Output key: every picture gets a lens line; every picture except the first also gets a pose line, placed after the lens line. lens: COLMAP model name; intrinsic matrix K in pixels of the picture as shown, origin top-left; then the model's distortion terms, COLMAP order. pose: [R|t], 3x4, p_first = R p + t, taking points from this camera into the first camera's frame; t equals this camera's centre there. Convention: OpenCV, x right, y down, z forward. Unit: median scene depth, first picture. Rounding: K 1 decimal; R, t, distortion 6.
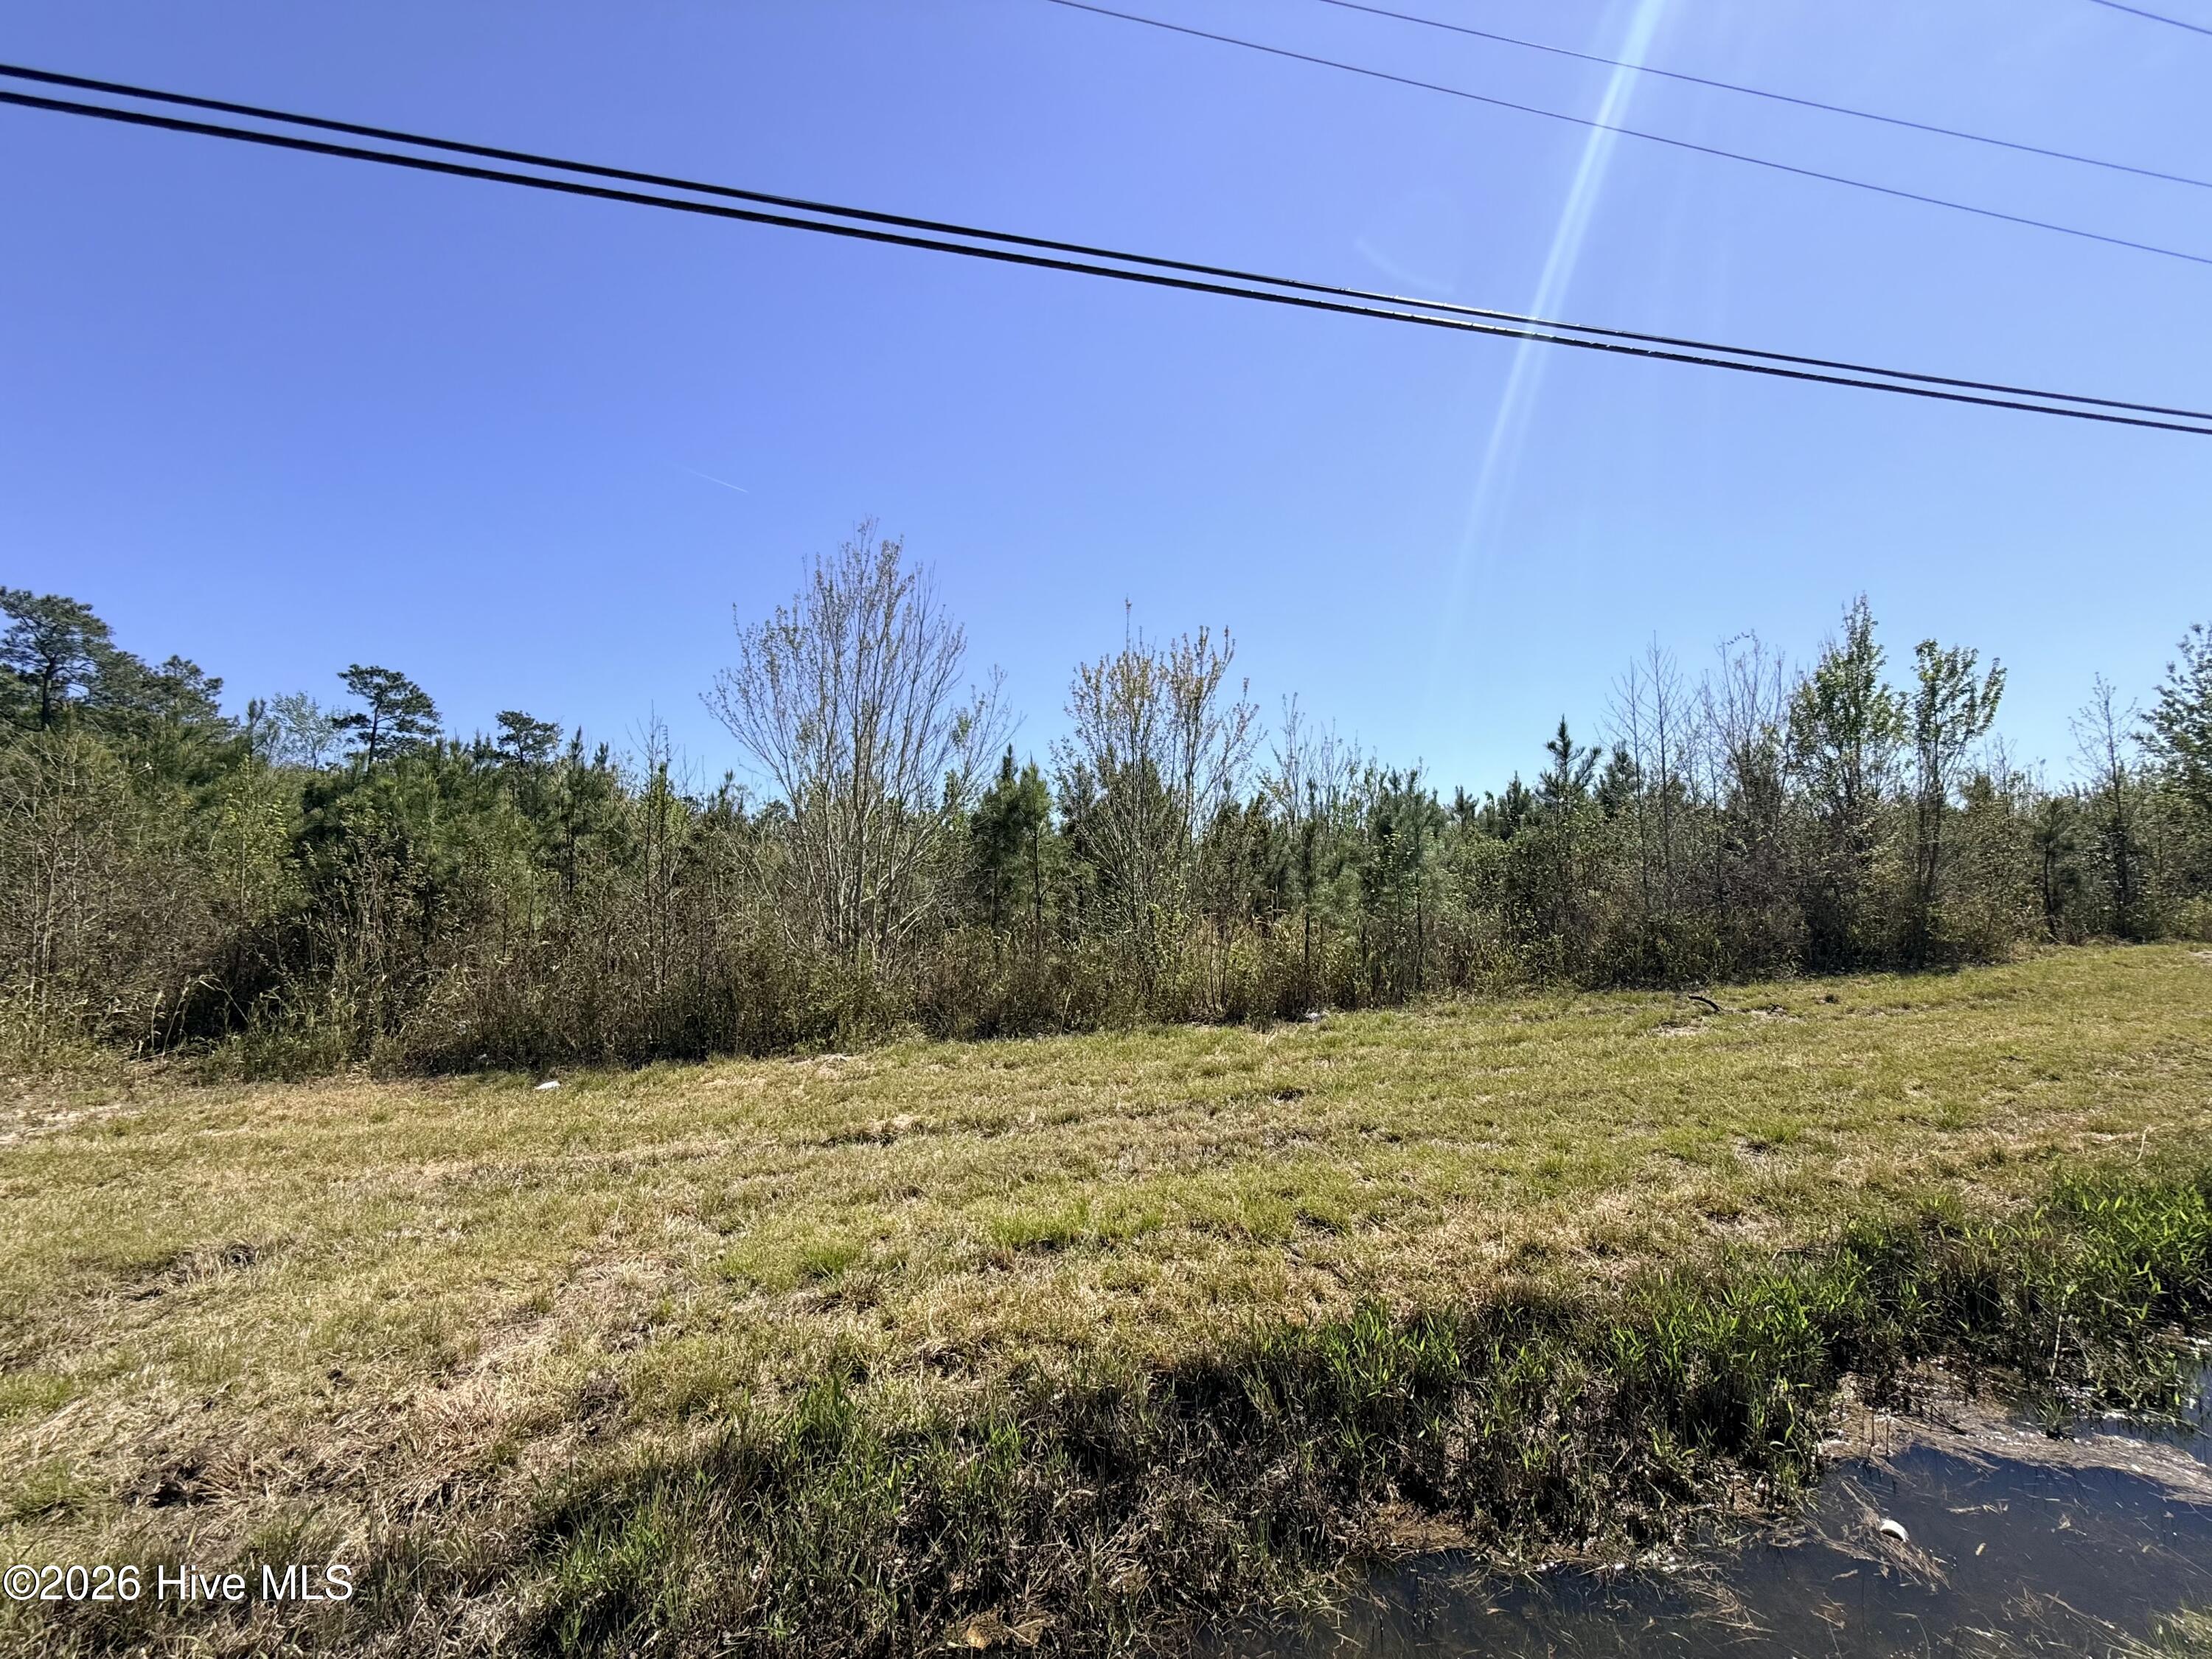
lens RADIAL K [[891.7, 0, 1105.4], [0, 891.7, 832.3], [0, 0, 1]] dist [0.003787, 0.000135]
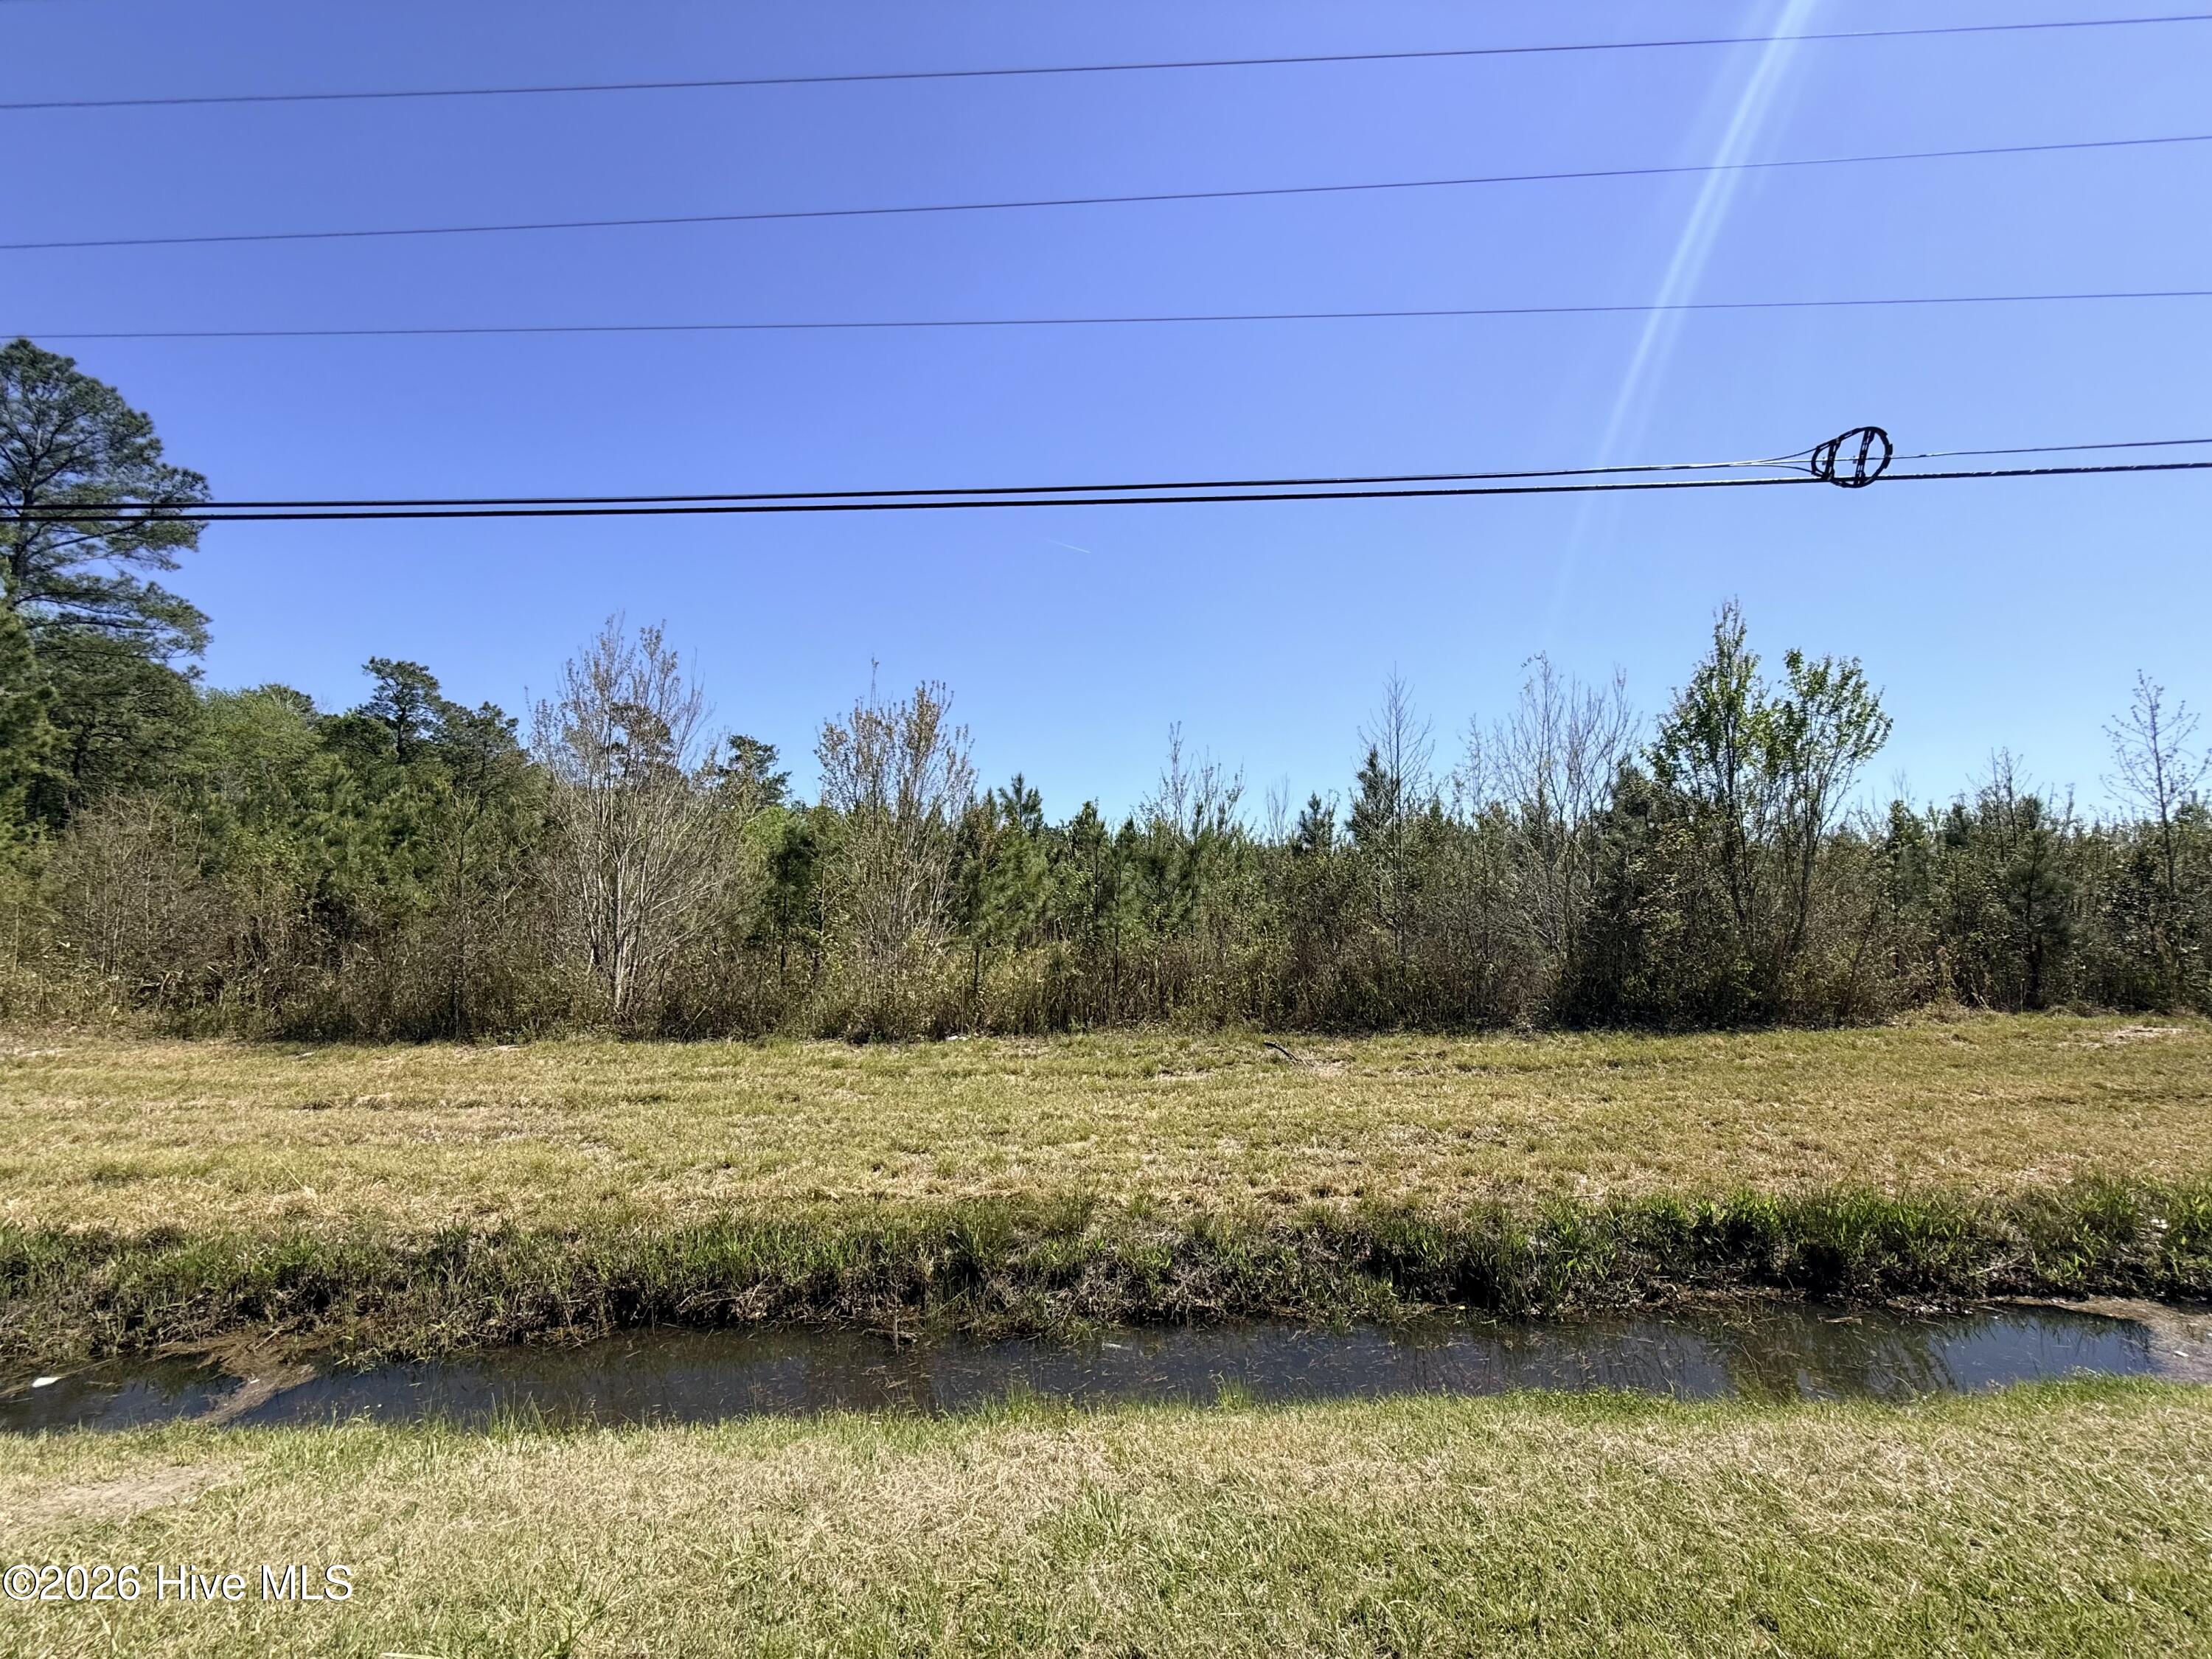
lens RADIAL K [[891.7, 0, 1118.4], [0, 891.7, 829.7], [0, 0, 1]] dist [0.003787, 0.000135]
pose [[0.966776, 0.002272, -0.255615, 0.469734], [-0.003853, 0.999976, -0.005684, -0.030412], [0.255596, 0.006480, 0.966762, -0.007170]]
